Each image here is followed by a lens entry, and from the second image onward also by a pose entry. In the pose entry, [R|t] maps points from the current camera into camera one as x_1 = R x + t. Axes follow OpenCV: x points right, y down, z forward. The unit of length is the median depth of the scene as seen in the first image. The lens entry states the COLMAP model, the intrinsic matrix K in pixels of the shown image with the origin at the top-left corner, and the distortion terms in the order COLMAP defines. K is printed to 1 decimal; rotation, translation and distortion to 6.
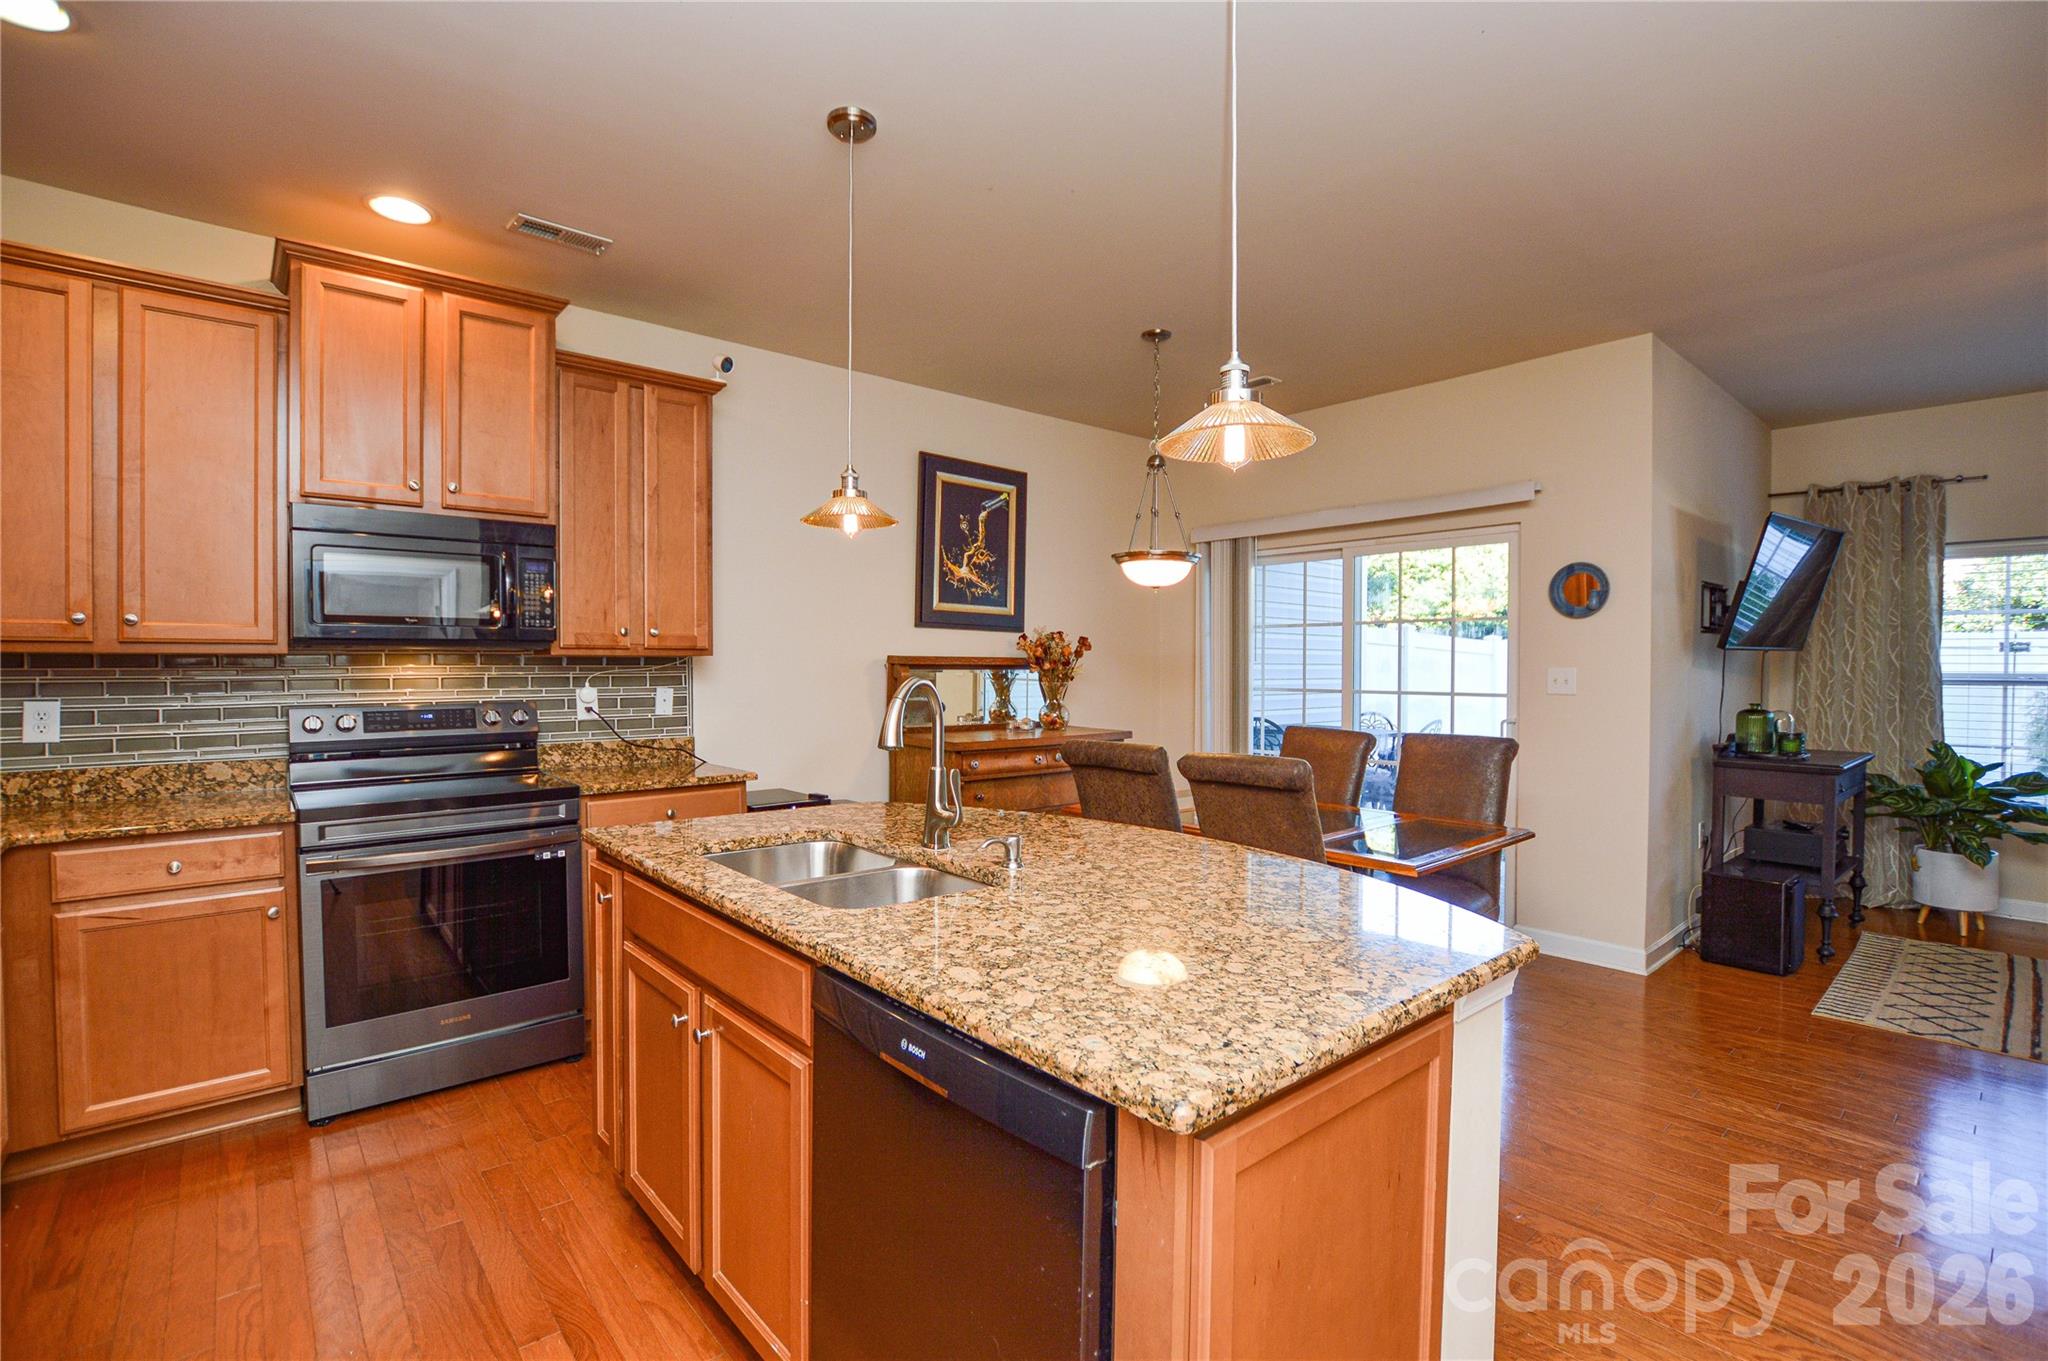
lens RADIAL K [[932.1, 0, 1024.0], [0, 932.1, 680.5], [0, 0, 1]] dist [-0.032916, 0.004851]
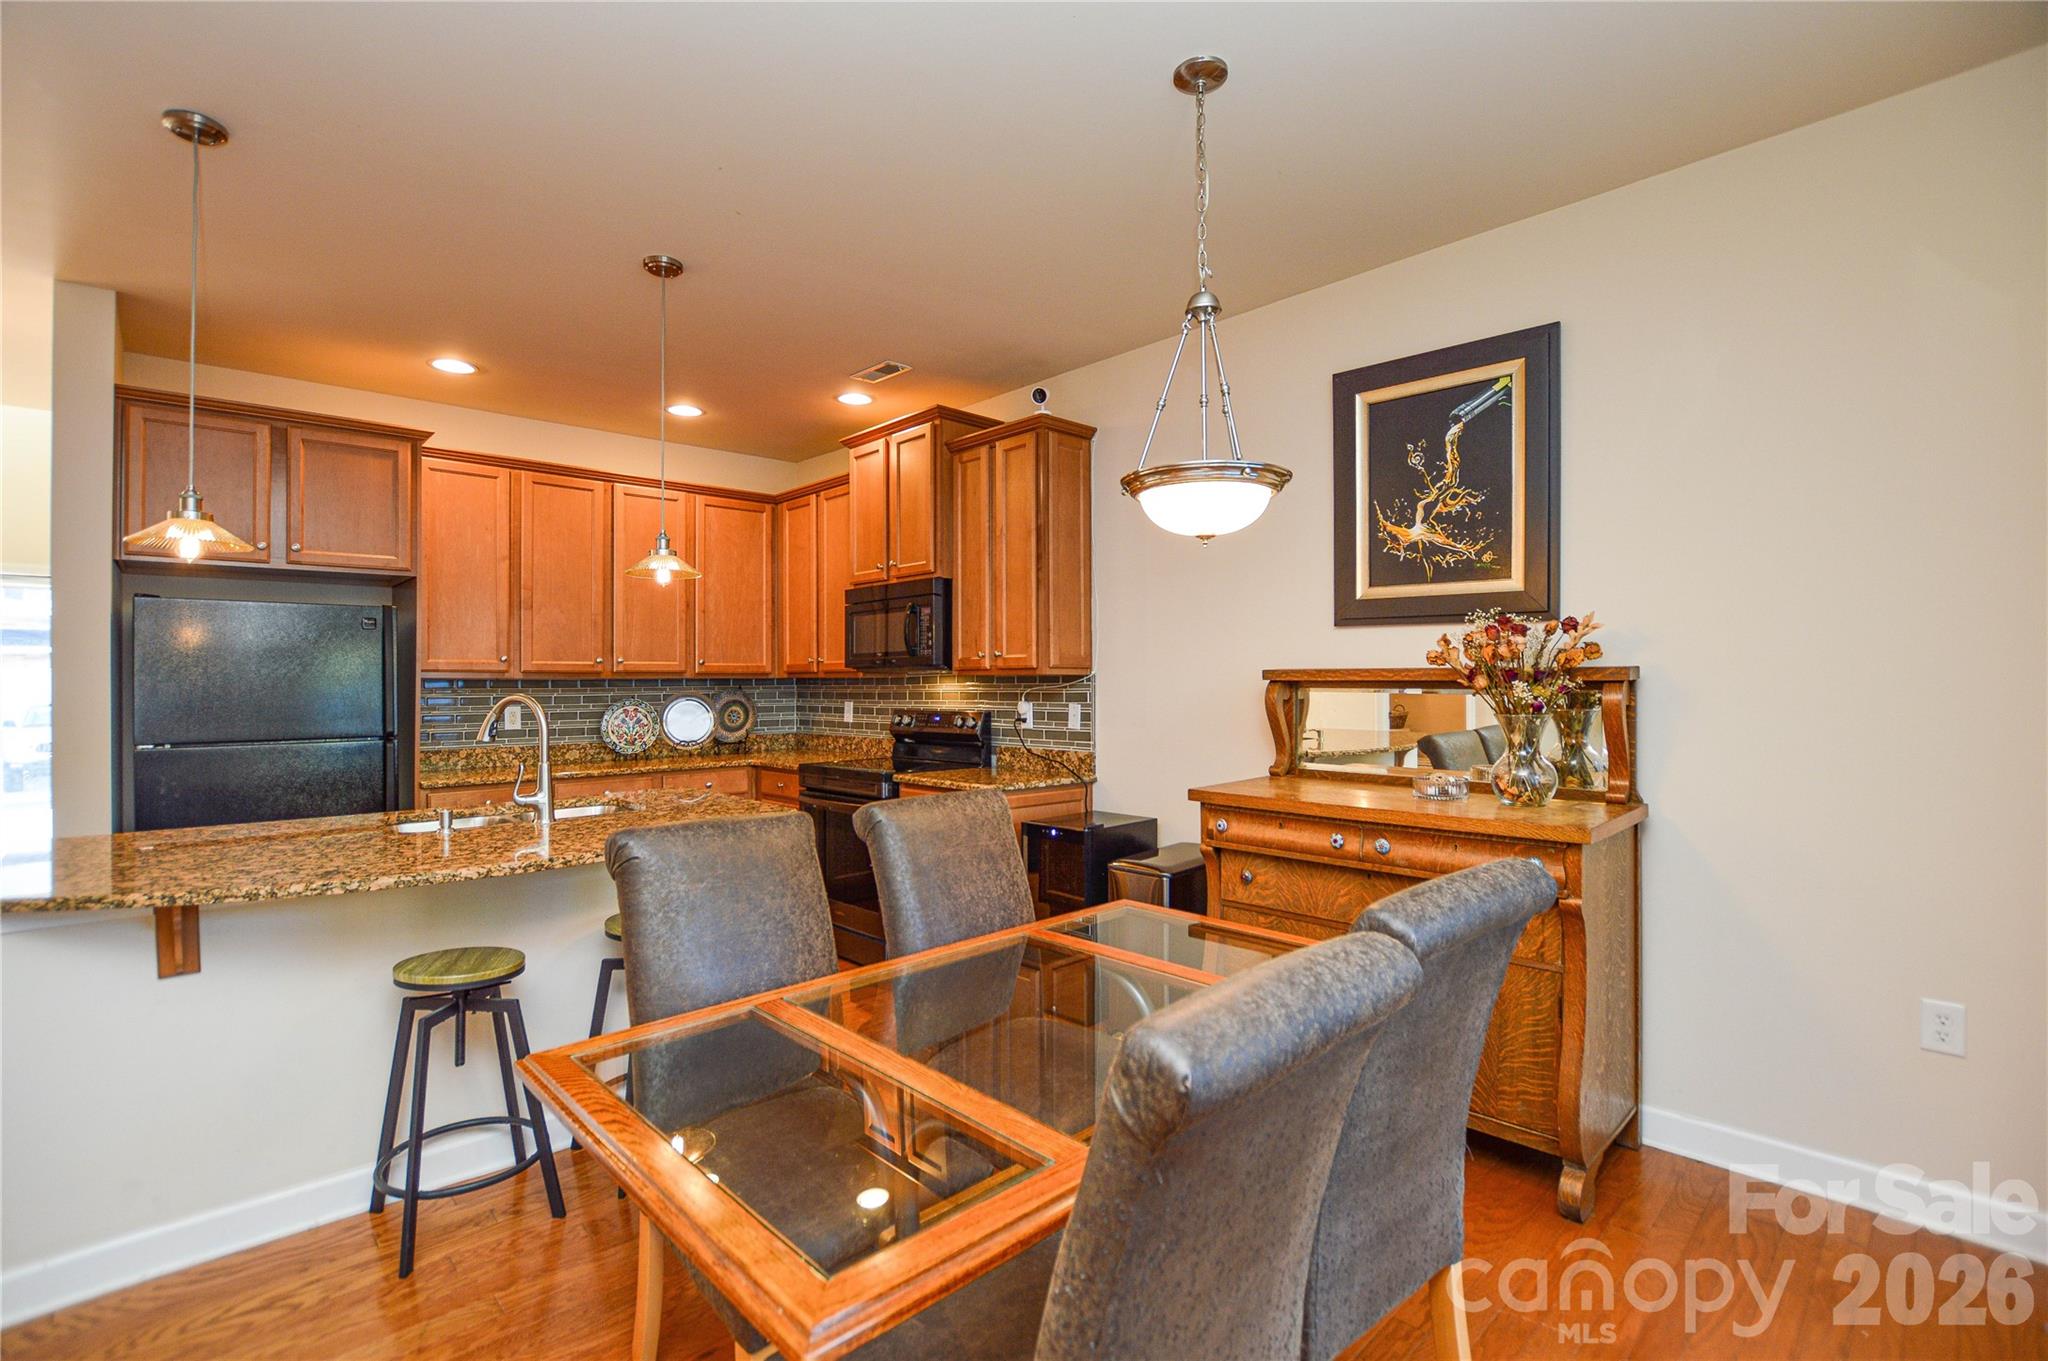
lens RADIAL K [[932.1, 0, 1024.0], [0, 932.1, 680.5], [0, 0, 1]] dist [-0.032916, 0.004851]
pose [[0.038503, -0.001625, -0.999257, 0.743476], [-0.010438, 0.999943, -0.002028, -0.017754], [0.999204, 0.010508, 0.038484, 0.966632]]
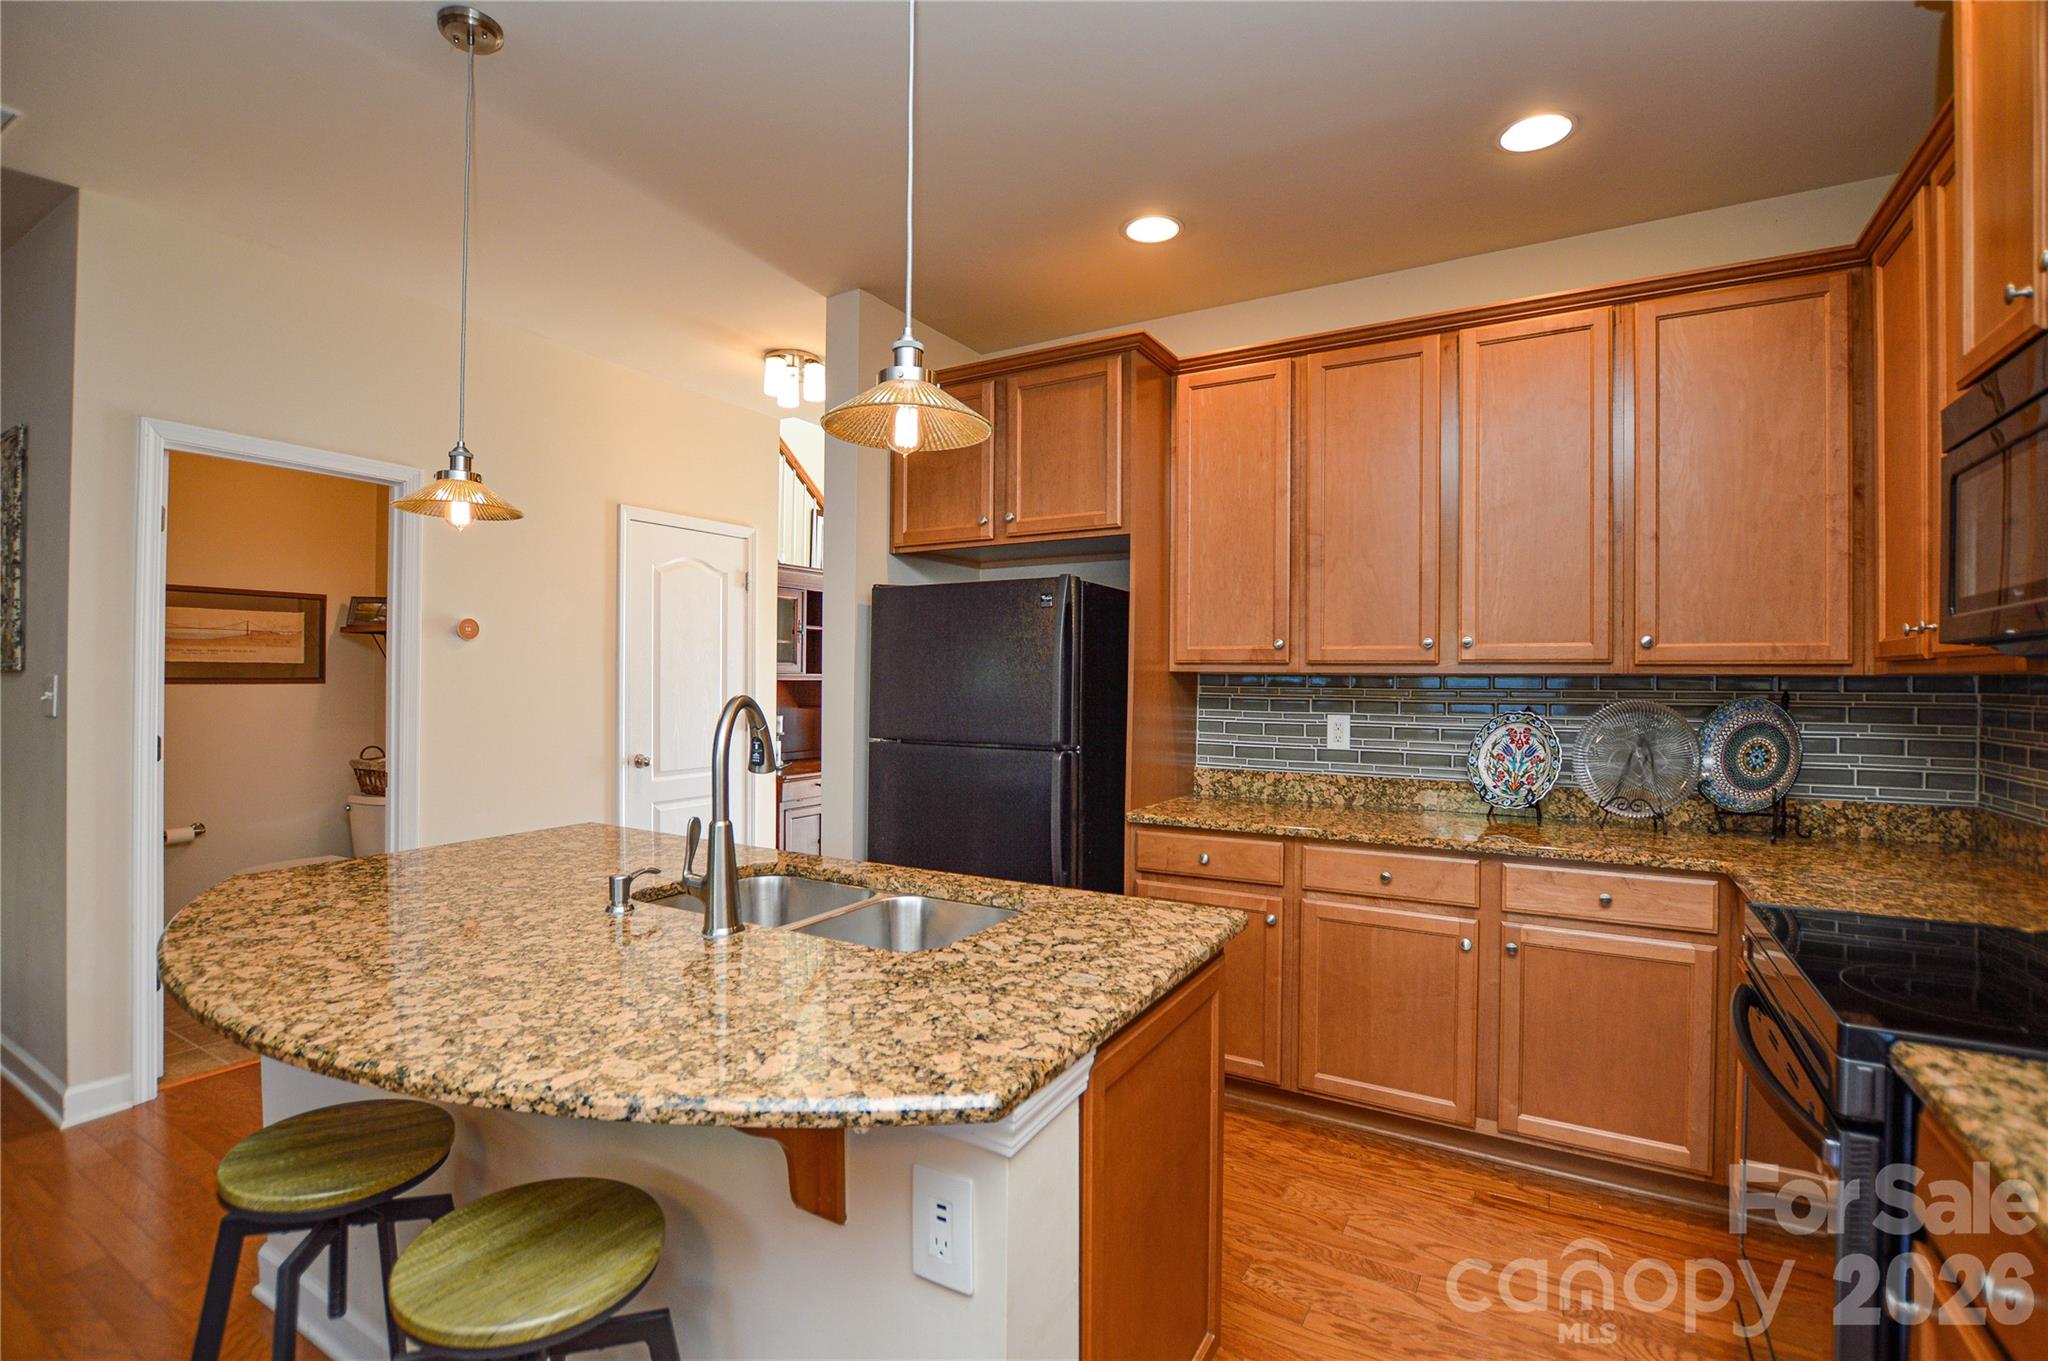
lens RADIAL K [[932.1, 0, 1024.0], [0, 932.1, 680.5], [0, 0, 1]] dist [-0.032916, 0.004851]
pose [[-0.949613, -0.008366, -0.313312, -0.050937], [-0.014043, 0.999776, 0.015866, -0.018752], [0.313109, 0.019466, -0.949518, 1.038596]]
